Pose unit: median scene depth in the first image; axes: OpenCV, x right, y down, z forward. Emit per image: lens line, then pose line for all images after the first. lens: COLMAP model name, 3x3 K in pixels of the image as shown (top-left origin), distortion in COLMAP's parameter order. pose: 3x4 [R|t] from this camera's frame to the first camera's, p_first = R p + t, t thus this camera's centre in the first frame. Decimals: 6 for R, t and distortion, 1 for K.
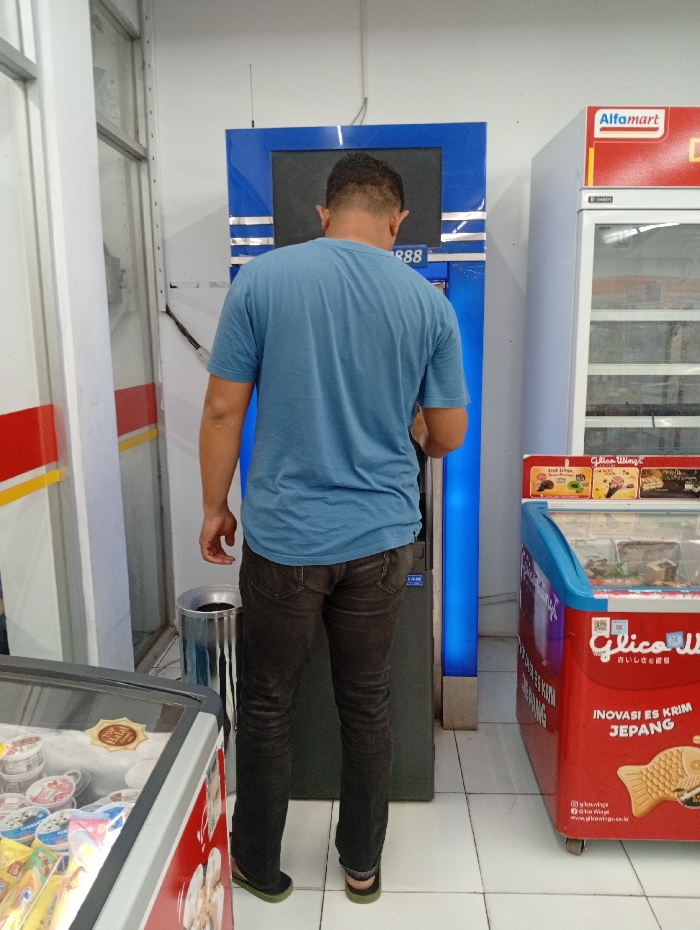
lens RADIAL K [[713.3, 0, 350.0], [0, 713.3, 465.0], [0, 0, 1]] dist [0.117640, -0.246513]
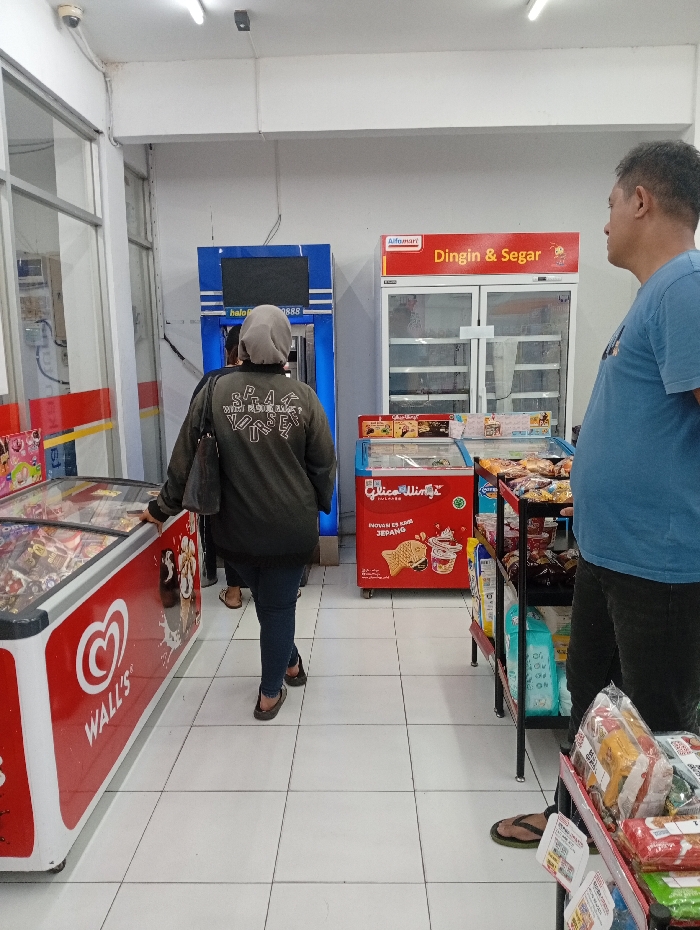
lens RADIAL K [[713.3, 0, 350.0], [0, 713.3, 465.0], [0, 0, 1]] dist [0.117640, -0.246513]
pose [[0.999712, -0.009182, 0.022165, 0.189459], [0.009650, 0.999730, -0.021130, 0.167990], [-0.021965, 0.021338, 0.999531, -0.932451]]
